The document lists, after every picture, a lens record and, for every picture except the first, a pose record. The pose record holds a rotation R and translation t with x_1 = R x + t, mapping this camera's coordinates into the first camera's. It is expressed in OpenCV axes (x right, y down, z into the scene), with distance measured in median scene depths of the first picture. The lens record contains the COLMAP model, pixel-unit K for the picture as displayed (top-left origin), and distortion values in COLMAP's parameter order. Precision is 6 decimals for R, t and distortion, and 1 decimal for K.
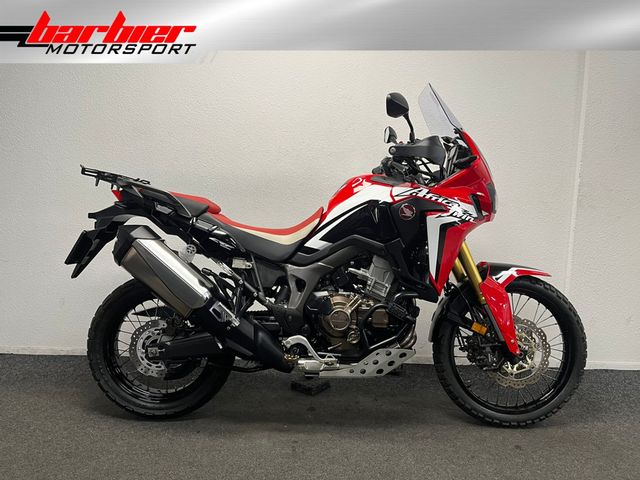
lens RADIAL K [[476.7, 0, 318.9], [0, 476.7, 242.8], [0, 0, 1]] dist [0.072674, -0.108017]
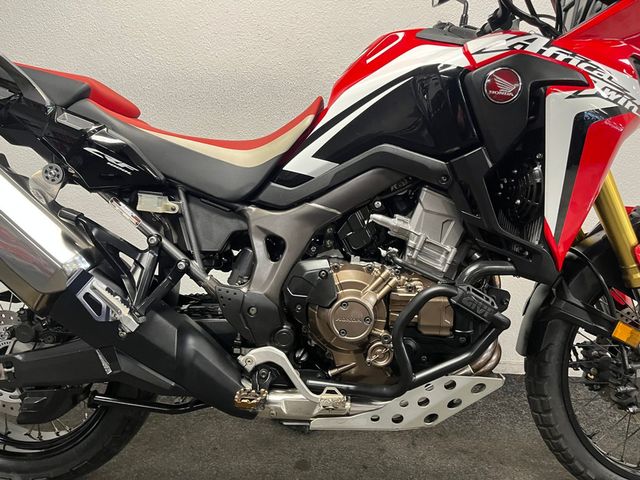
lens RADIAL K [[476.7, 0, 318.9], [0, 476.7, 242.8], [0, 0, 1]] dist [0.072674, -0.108017]
pose [[0.999363, 0.005583, -0.035245, 0.025832], [-0.003497, 0.998253, 0.058987, 0.054289], [0.035513, -0.058826, 0.997636, 0.499348]]
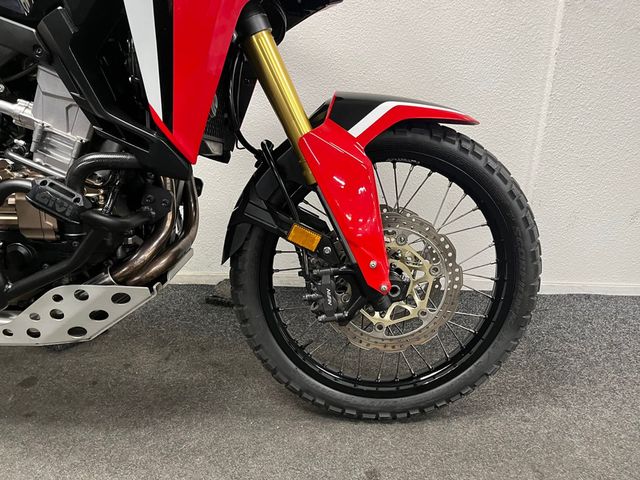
lens RADIAL K [[476.7, 0, 318.9], [0, 476.7, 242.8], [0, 0, 1]] dist [0.072674, -0.108017]
pose [[0.999932, -0.003816, -0.011035, 0.362475], [0.006088, 0.976840, 0.213885, 0.088688], [0.009963, -0.213937, 0.976797, 0.570061]]
